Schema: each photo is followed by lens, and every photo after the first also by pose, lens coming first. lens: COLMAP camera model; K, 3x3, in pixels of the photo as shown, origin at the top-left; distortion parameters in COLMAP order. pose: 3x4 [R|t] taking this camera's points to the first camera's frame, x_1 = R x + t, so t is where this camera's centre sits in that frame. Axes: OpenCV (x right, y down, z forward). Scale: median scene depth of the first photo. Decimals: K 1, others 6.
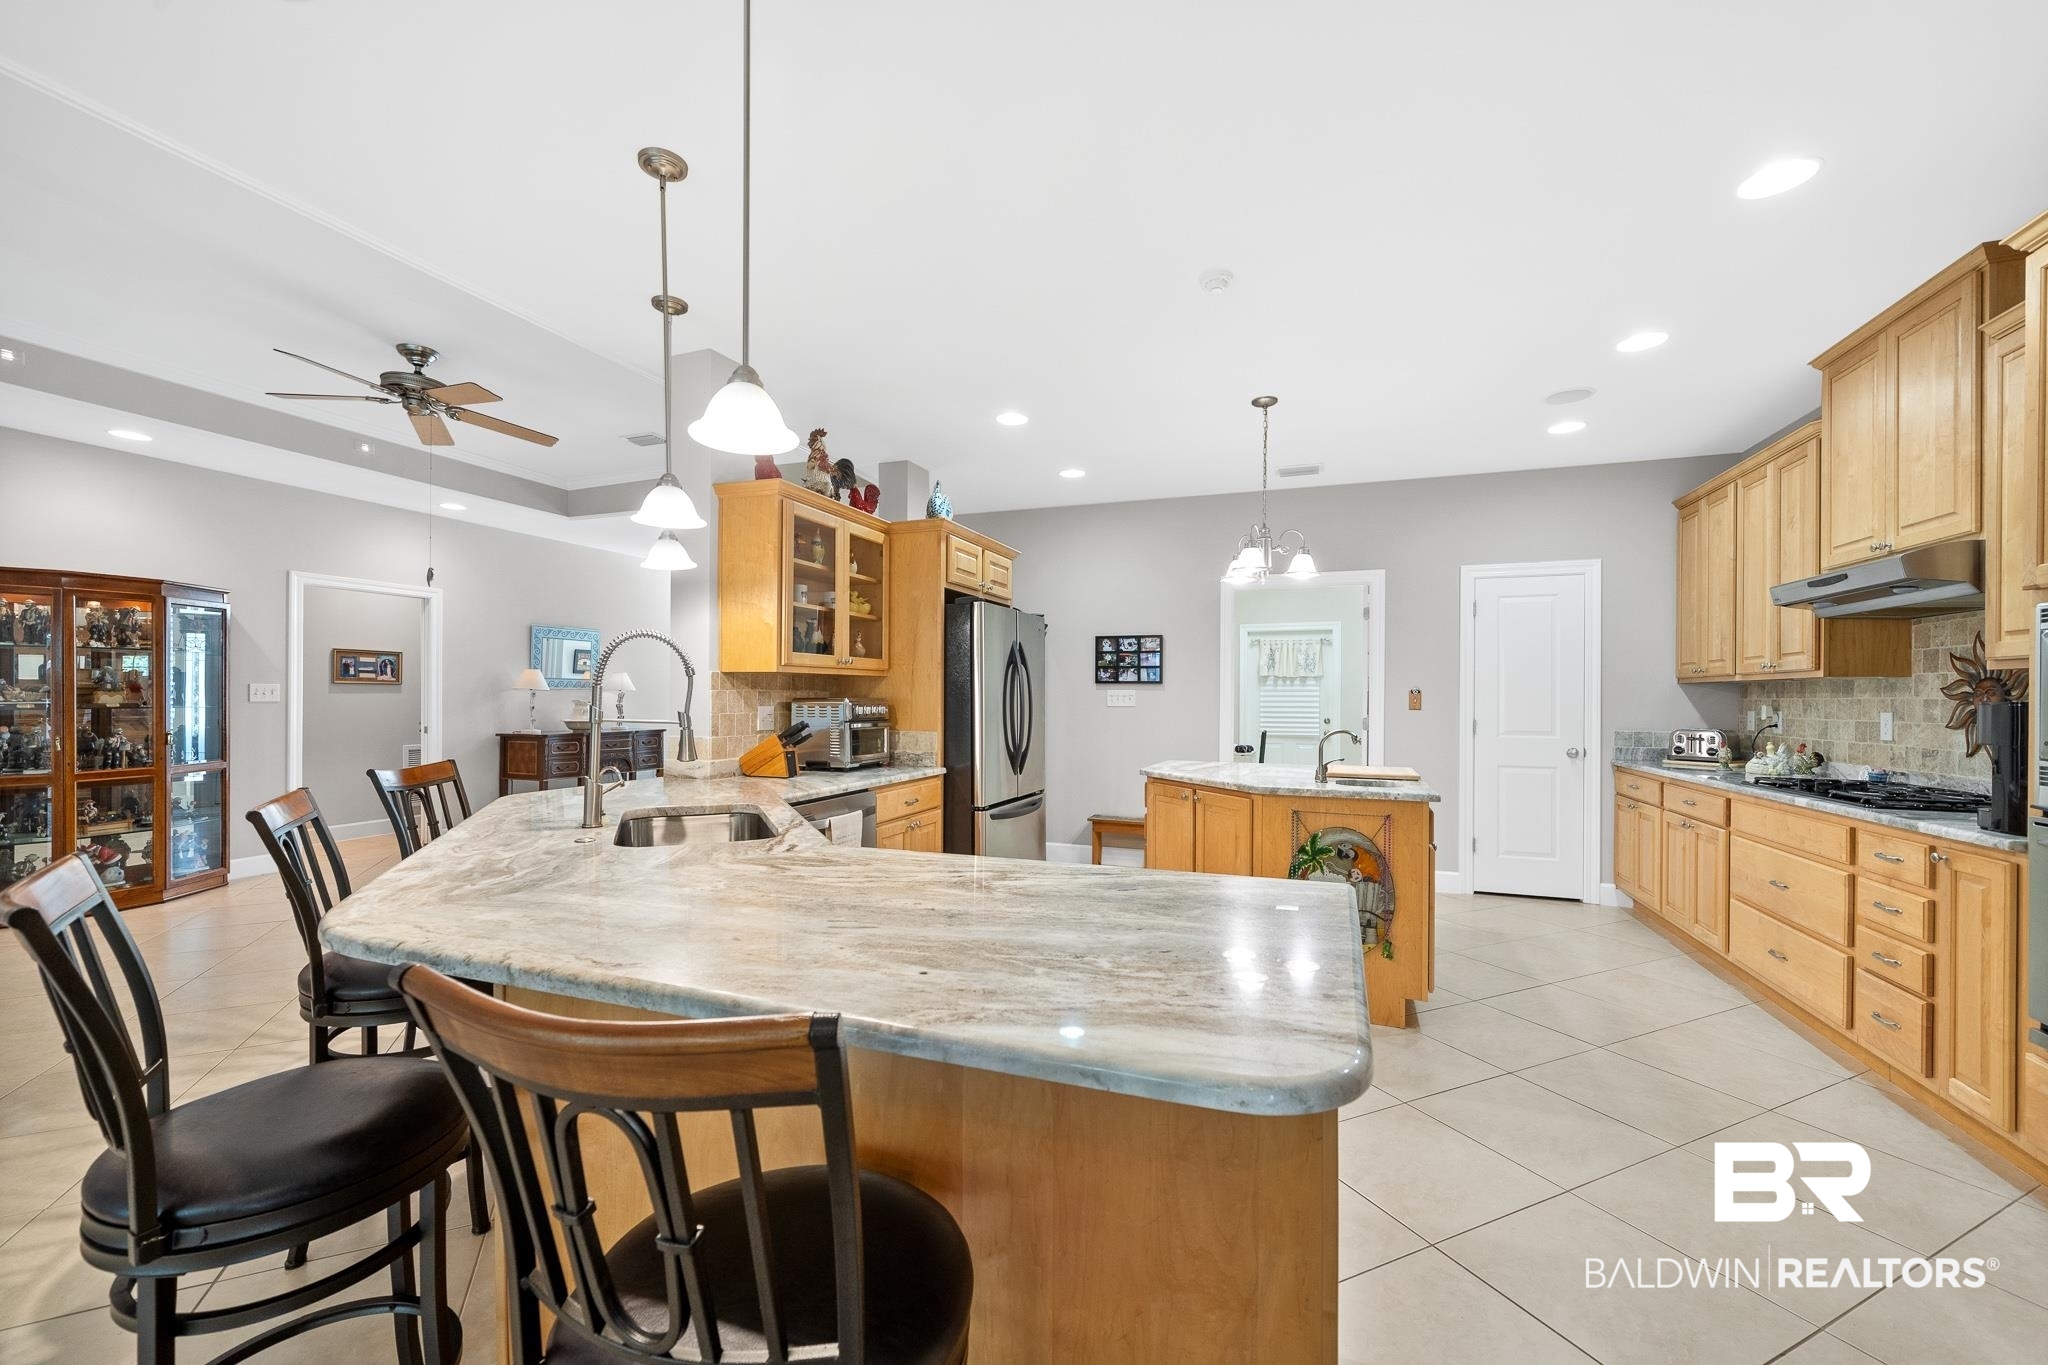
lens RADIAL K [[821.8, 0, 1016.9], [0, 821.8, 699.2], [0, 0, 1]] dist [-0.003060, -0.001439]
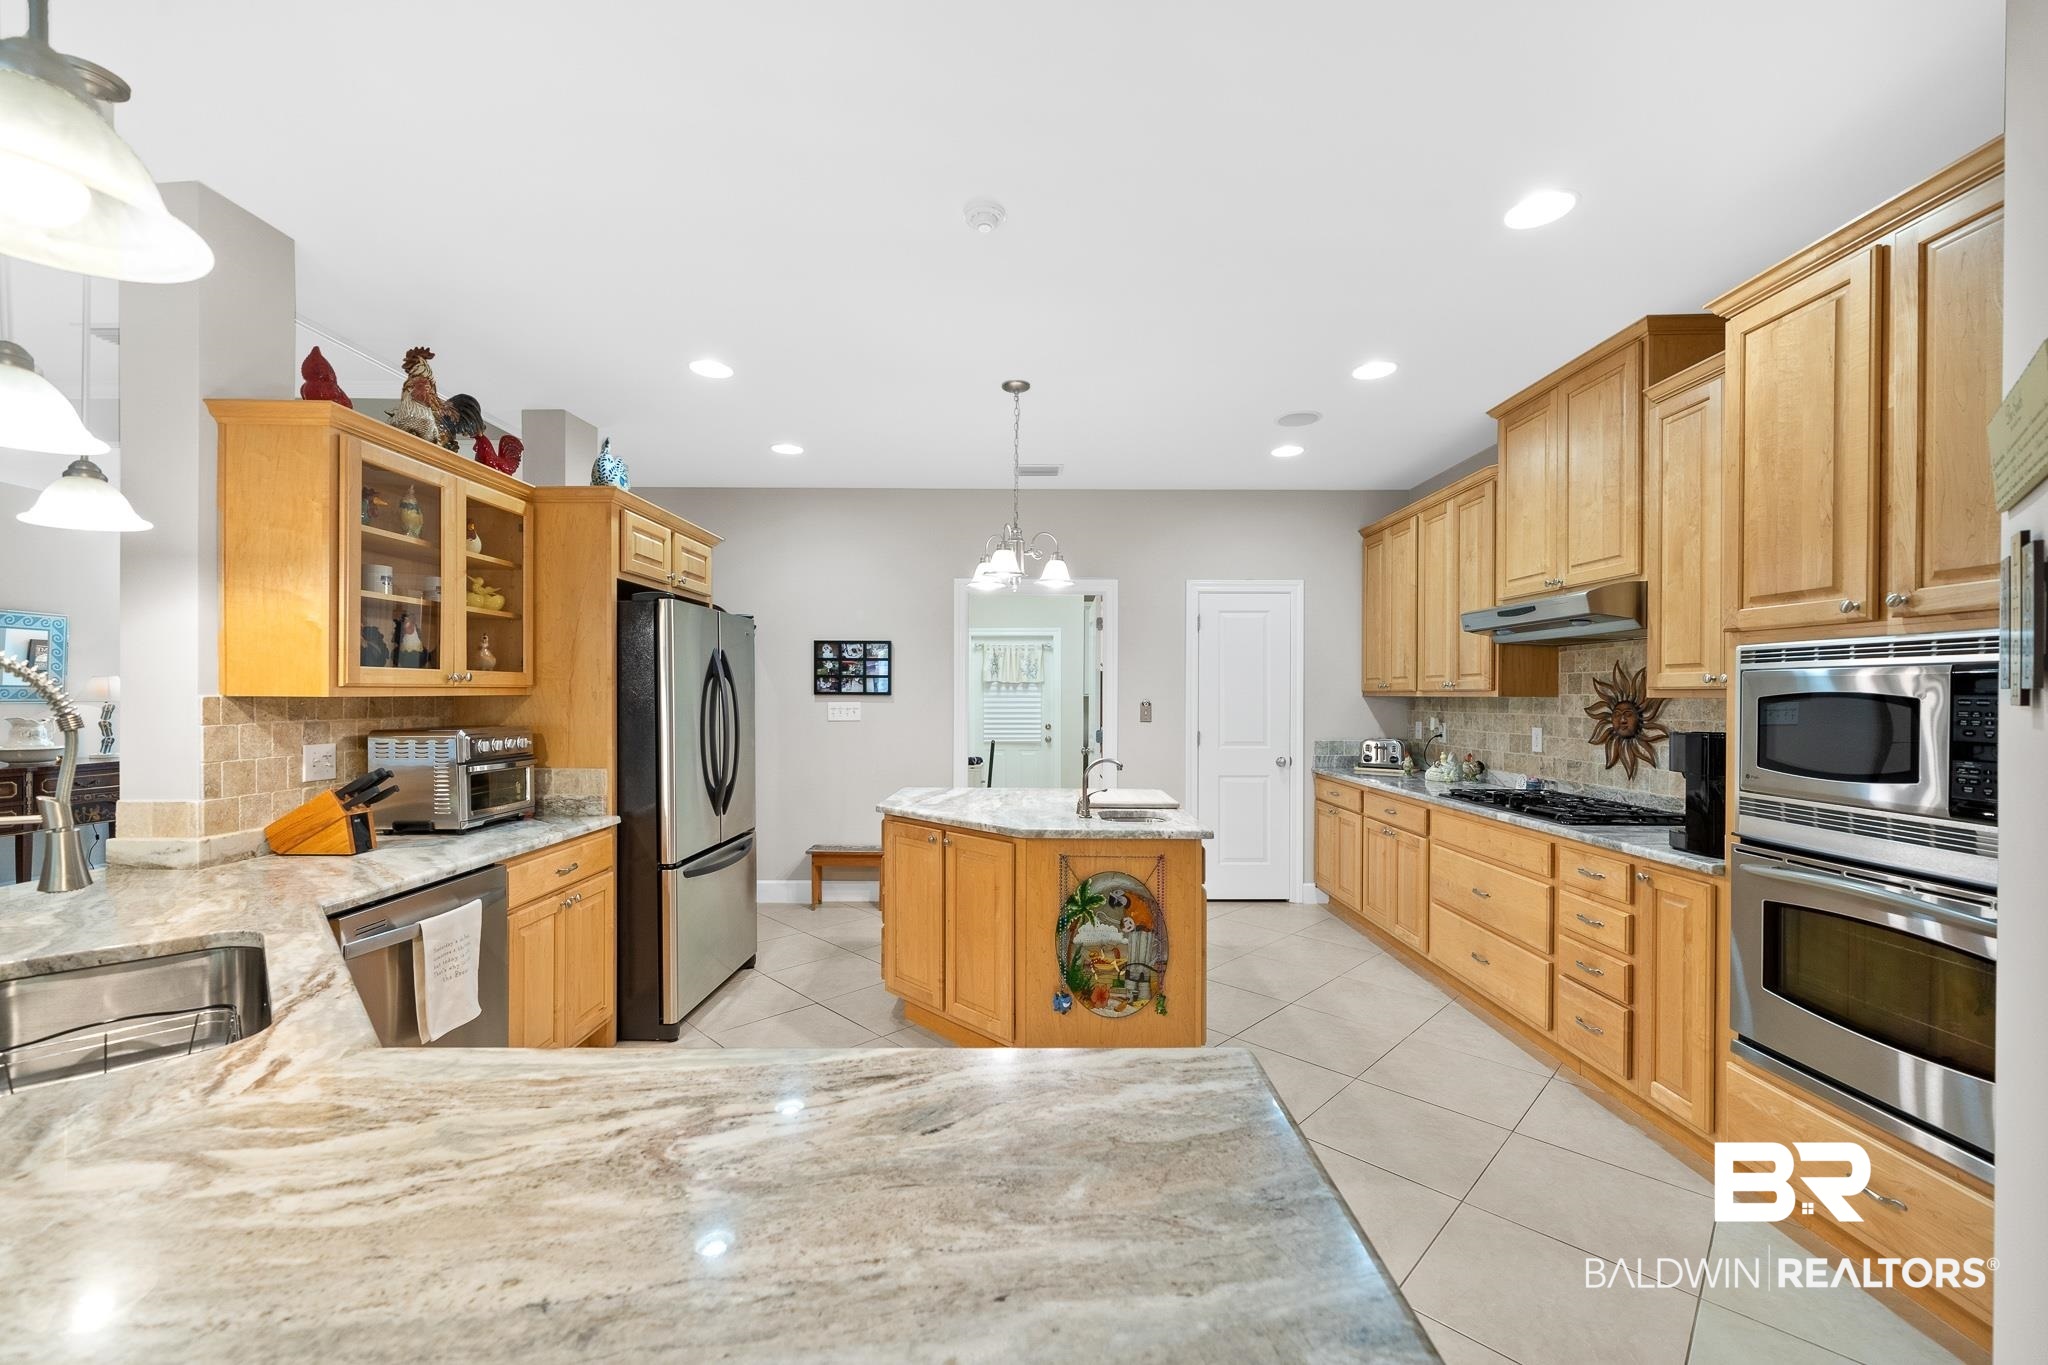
lens RADIAL K [[821.8, 0, 1029.2], [0, 821.8, 696.8], [0, 0, 1]] dist [-0.003060, -0.001439]
pose [[0.934017, -0.004438, 0.357200, -0.004225], [0.003855, 0.999990, 0.002344, -0.029513], [-0.357207, -0.000812, 0.934025, 0.171989]]
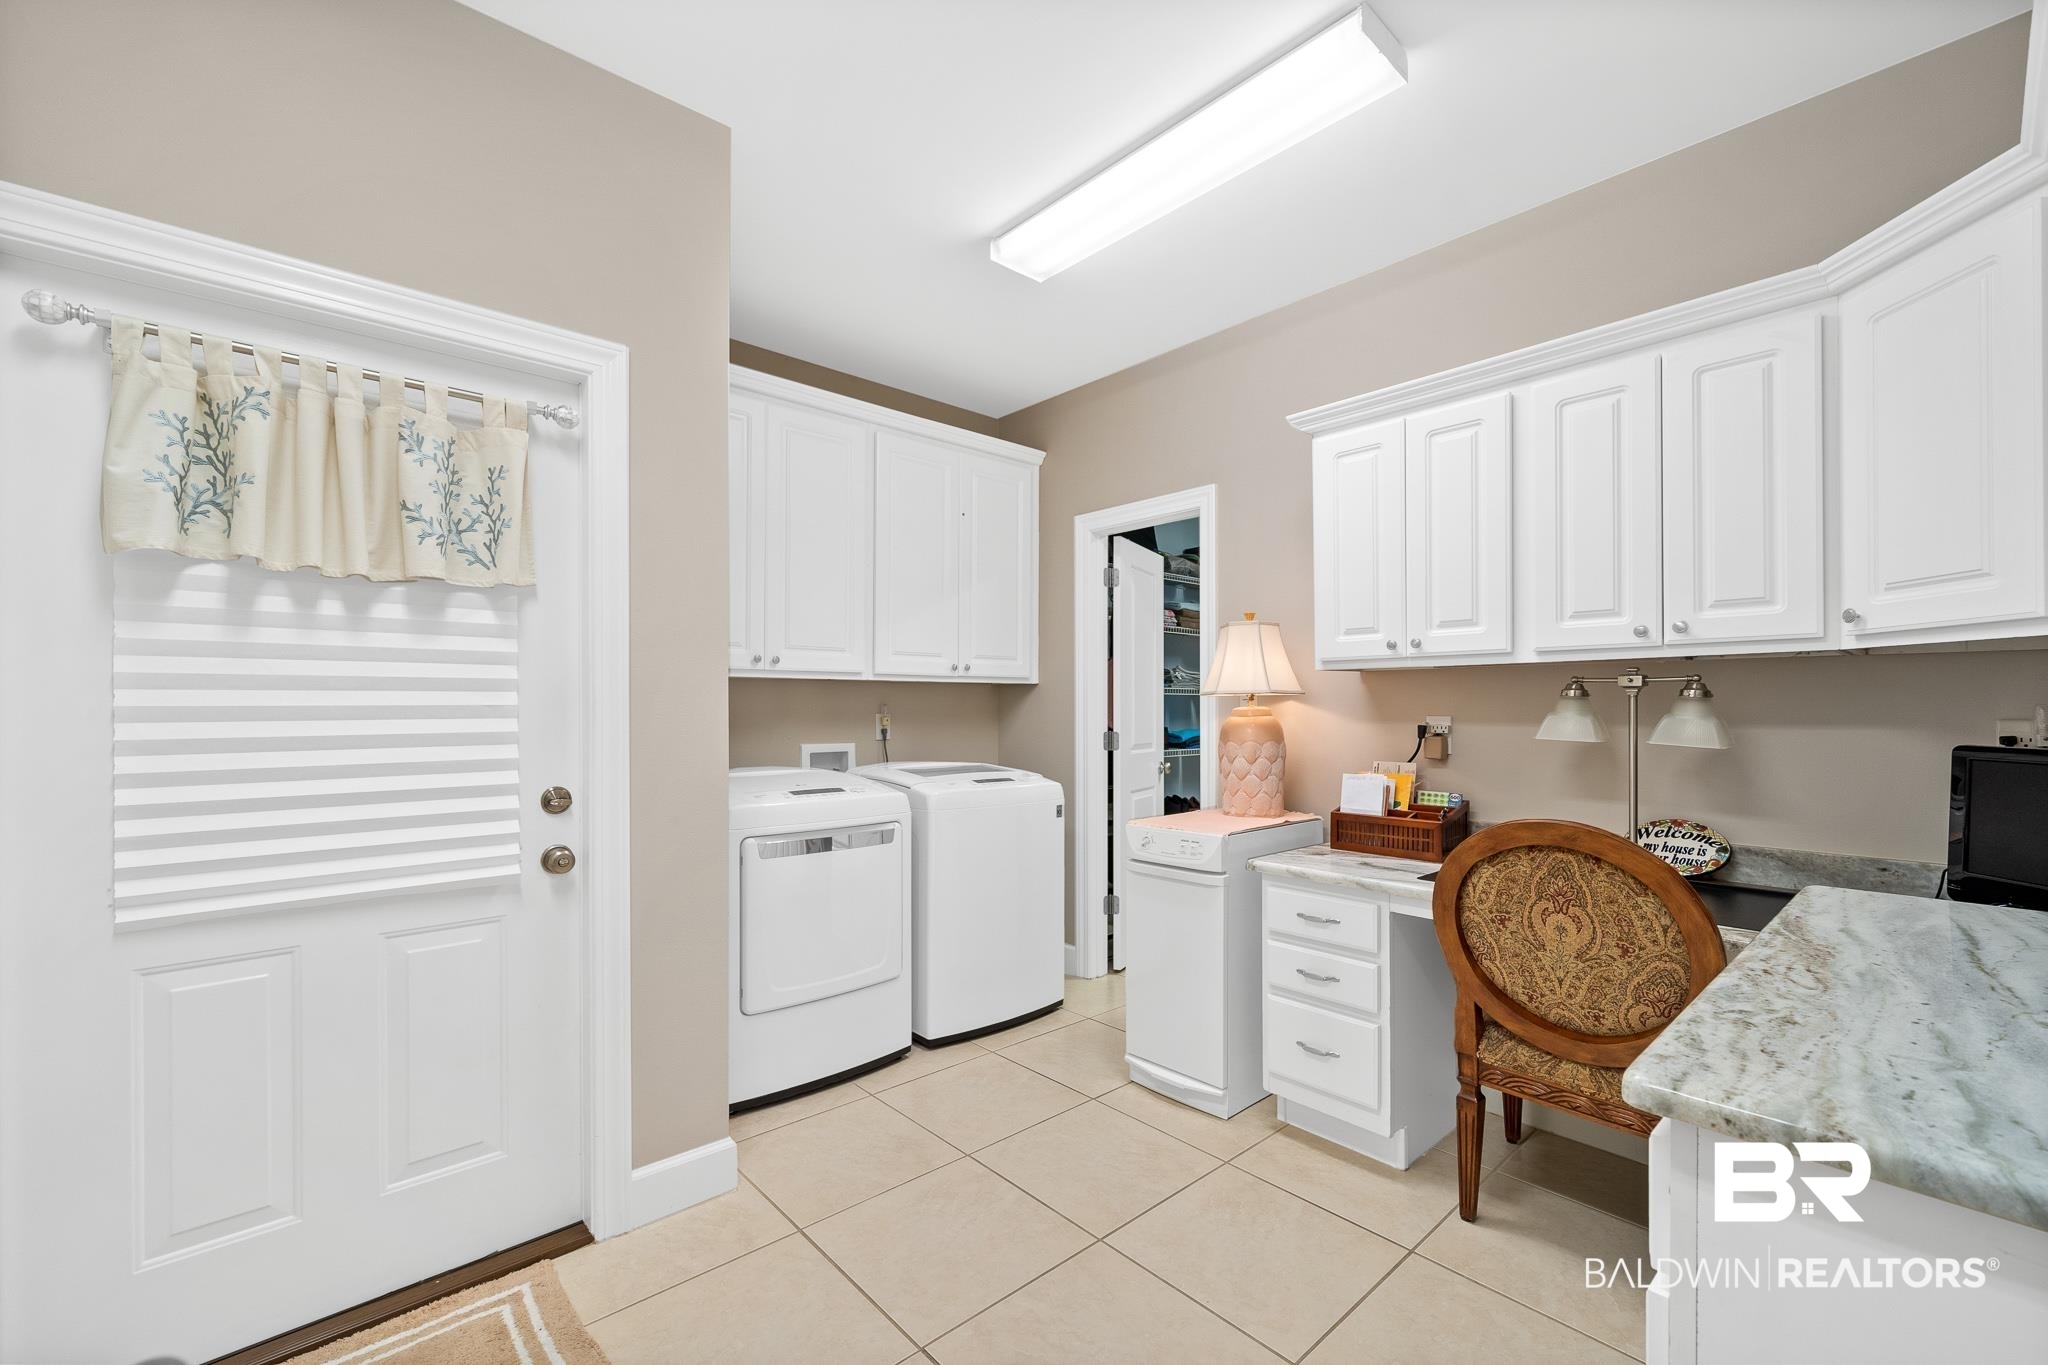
lens RADIAL K [[821.8, 0, 1034.4], [0, 821.8, 712.7], [0, 0, 1]] dist [-0.003060, -0.001439]
pose [[0.464385, -0.002659, 0.885630, 0.579269], [0.004425, 0.999990, 0.000682, 0.009894], [-0.885622, 0.003603, 0.464392, 1.864310]]
